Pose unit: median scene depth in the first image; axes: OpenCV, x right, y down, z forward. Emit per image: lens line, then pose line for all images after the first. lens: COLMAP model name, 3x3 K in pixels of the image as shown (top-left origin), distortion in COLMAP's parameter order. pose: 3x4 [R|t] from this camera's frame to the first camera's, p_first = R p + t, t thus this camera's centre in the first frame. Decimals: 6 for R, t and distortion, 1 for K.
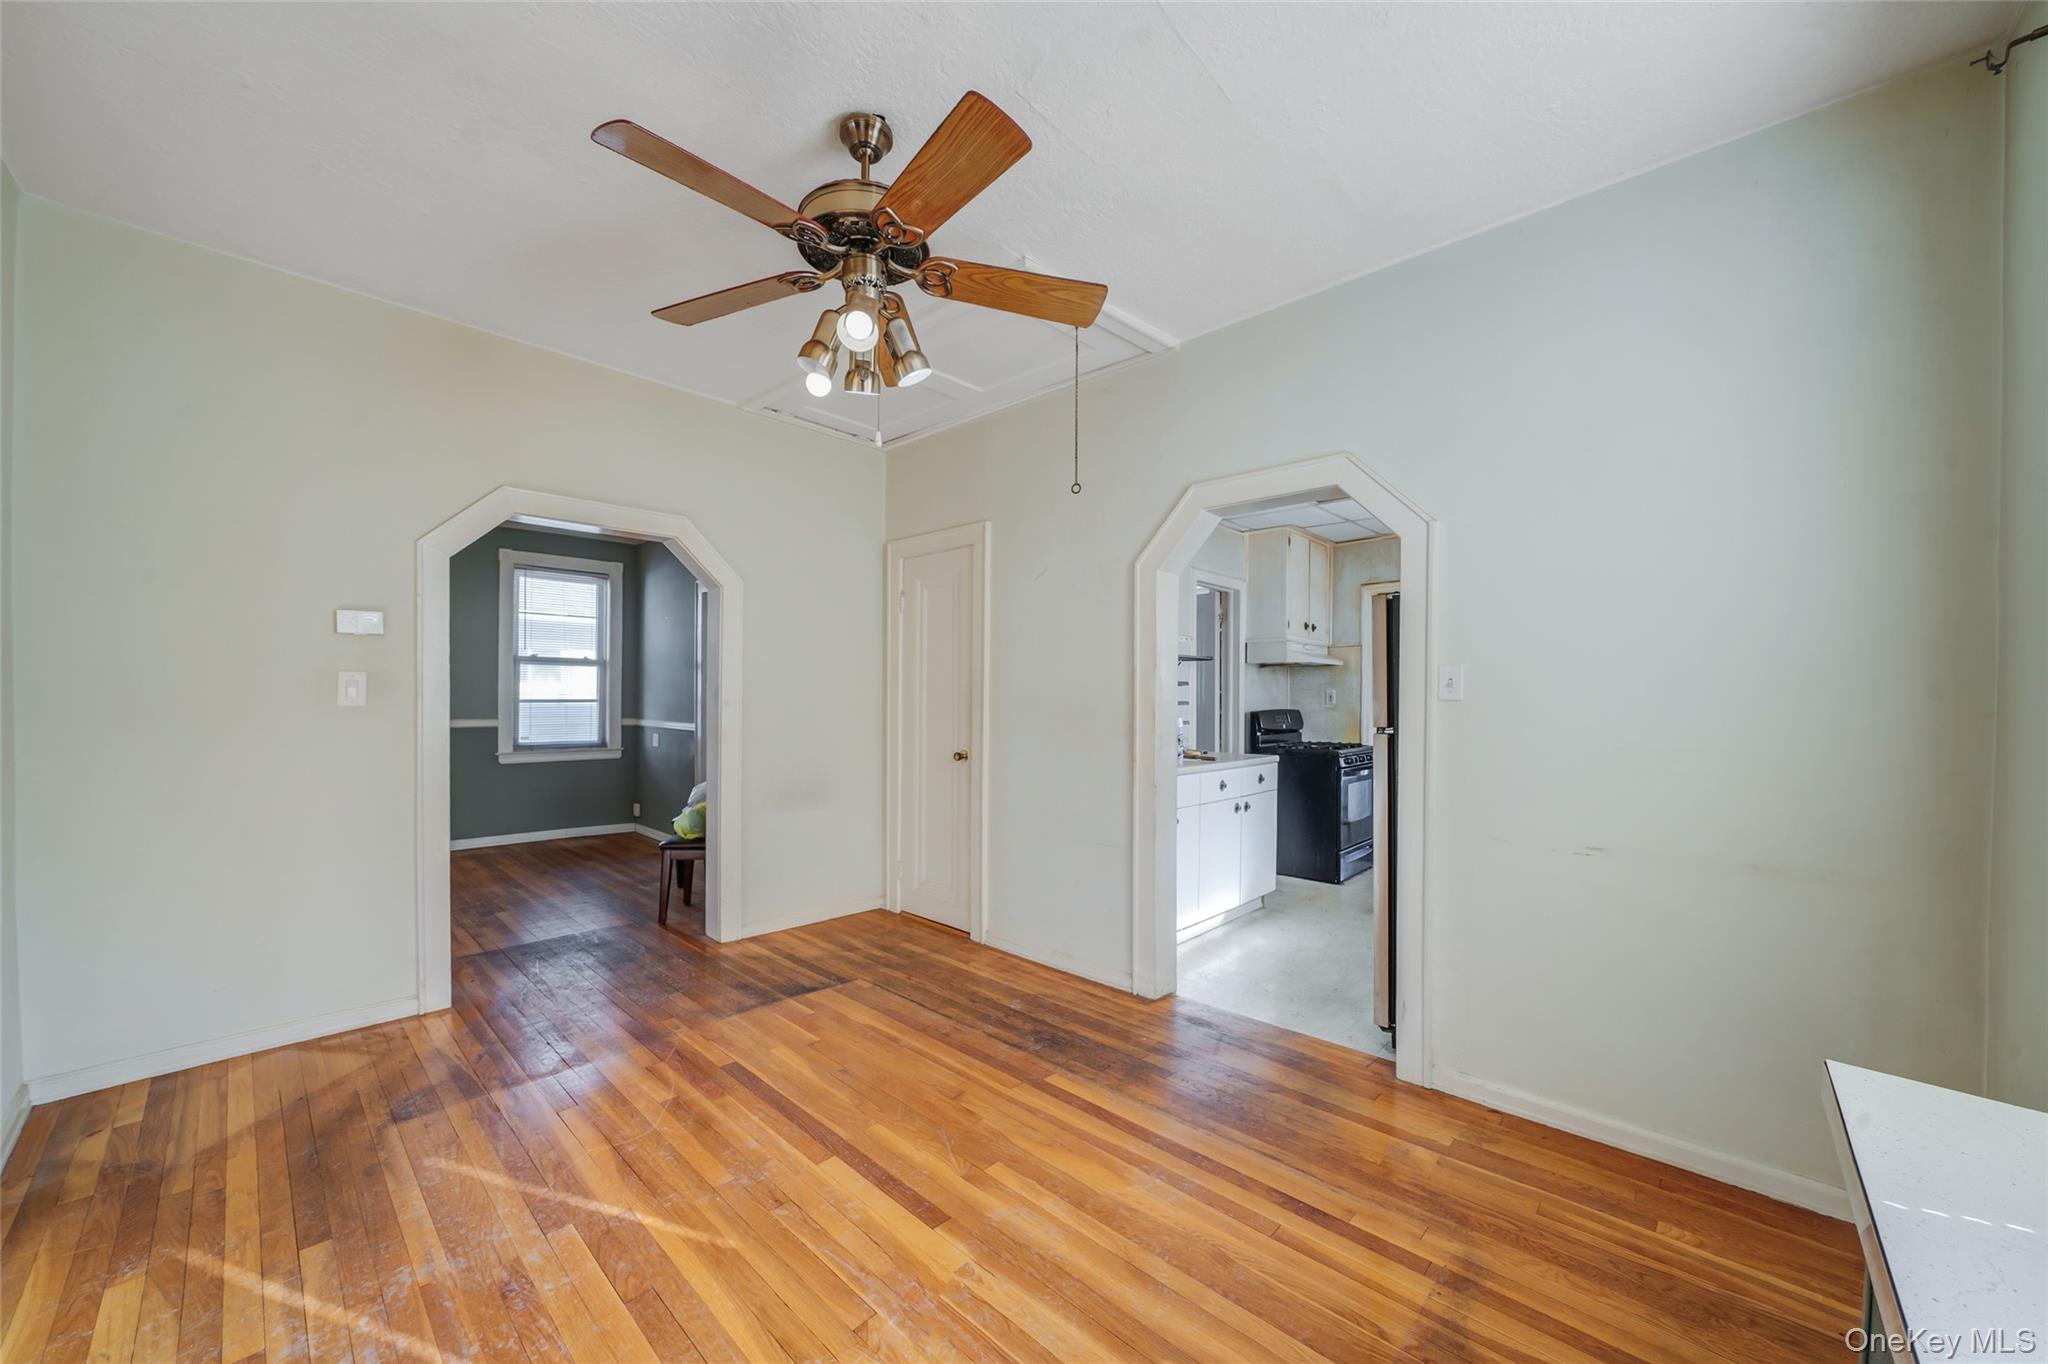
lens RADIAL K [[728.5, 0, 1029.1], [0, 728.5, 695.5], [0, 0, 1]] dist [-0.021513, -0.000045]
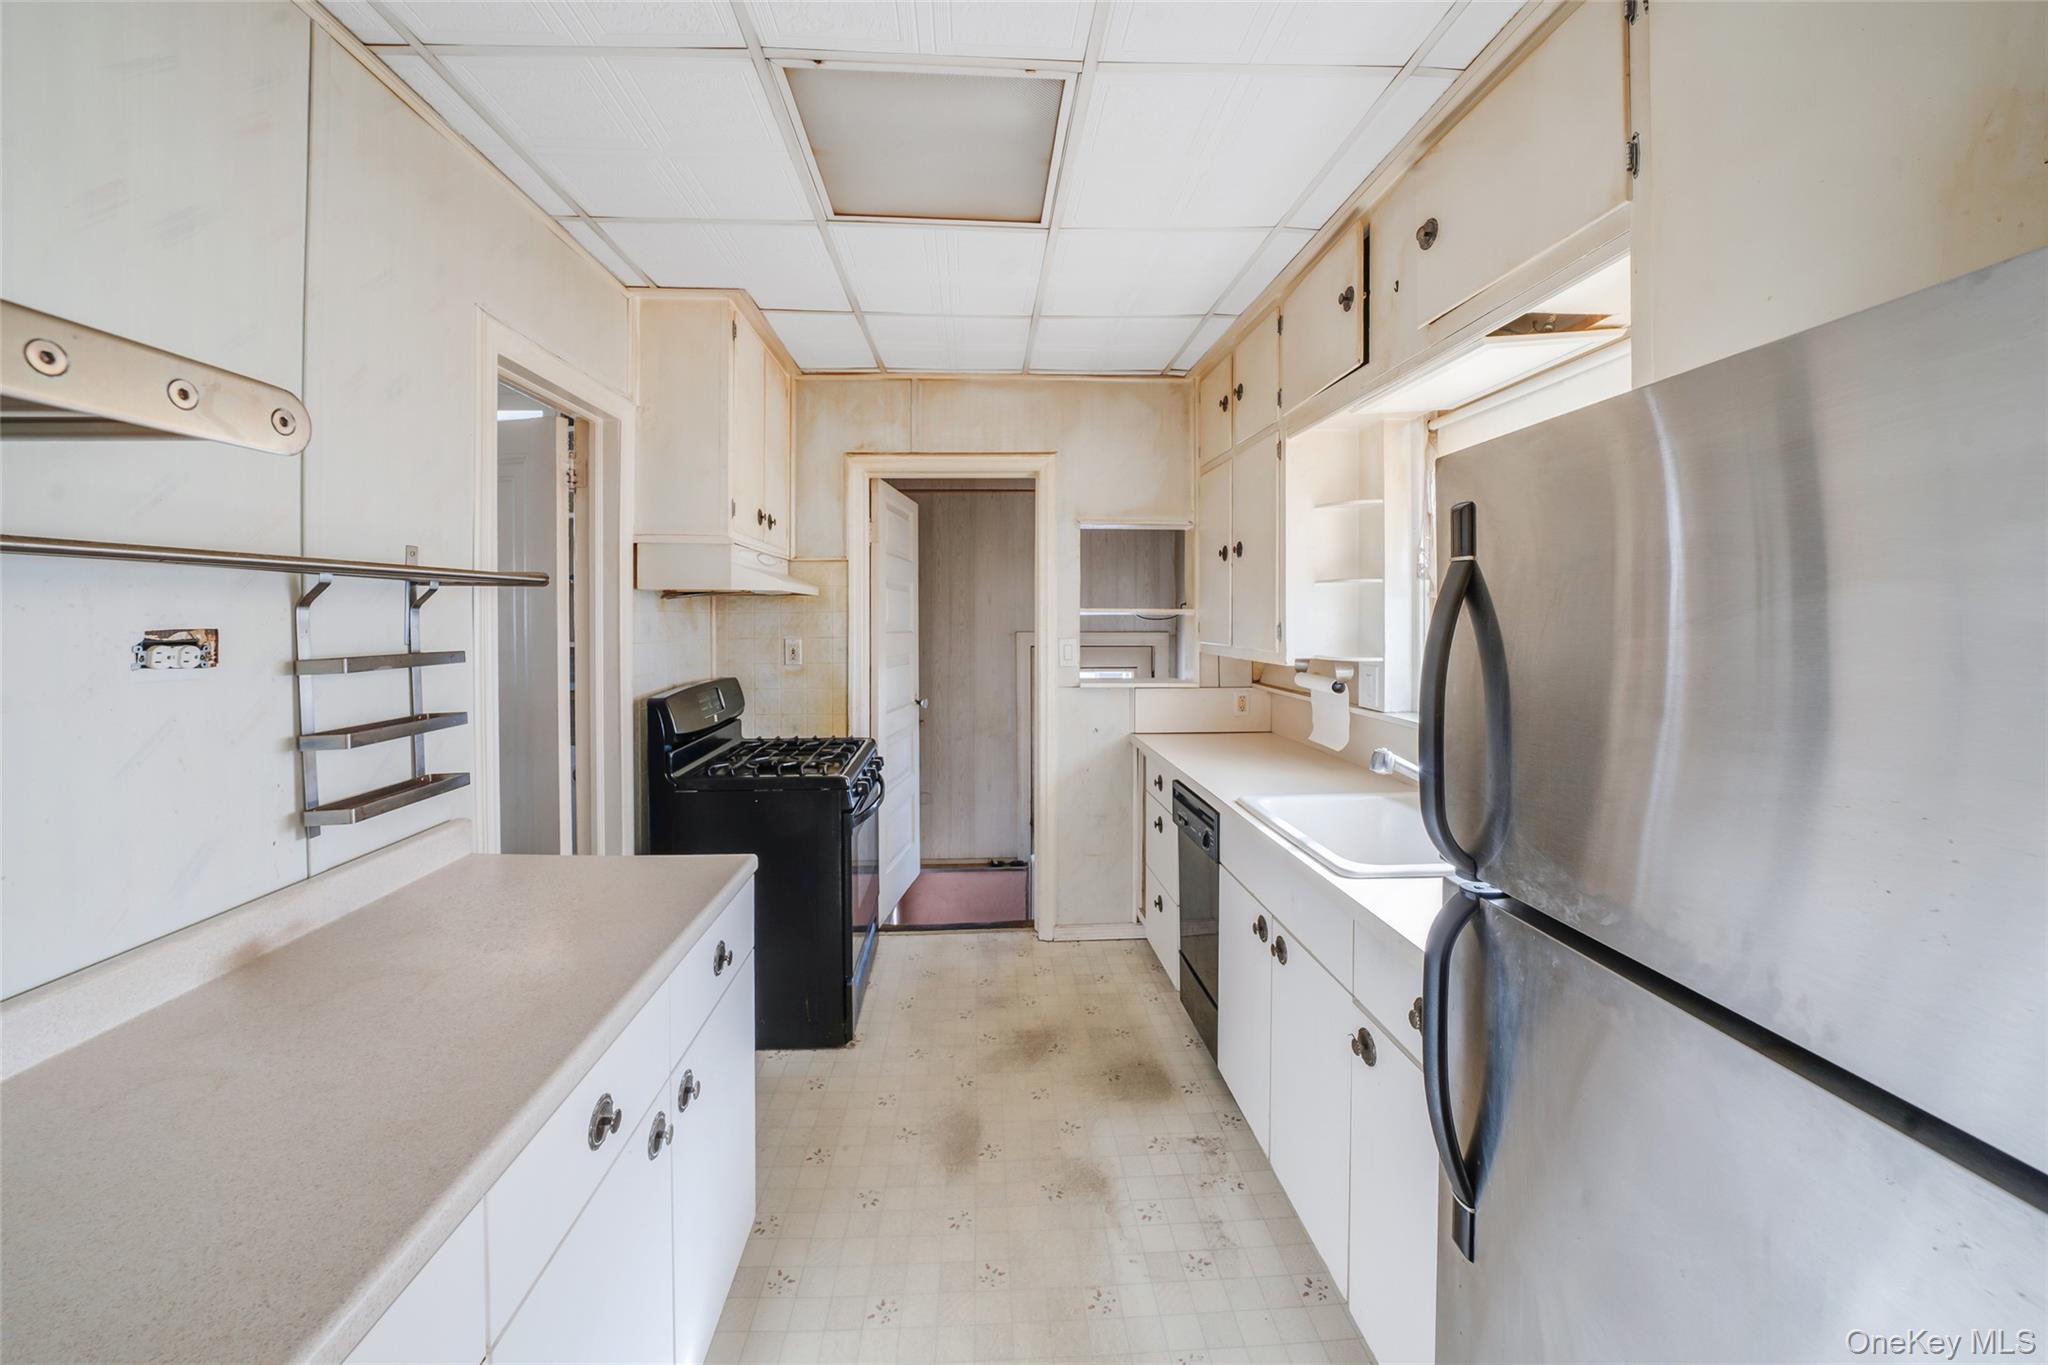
lens RADIAL K [[728.5, 0, 997.6], [0, 728.5, 613.5], [0, 0, 1]] dist [-0.021513, -0.000045]
pose [[0.698377, -0.005454, 0.715709, 0.133892], [-0.001126, 0.999961, 0.008719, -0.032835], [-0.715729, -0.006895, 0.698344, 0.521493]]
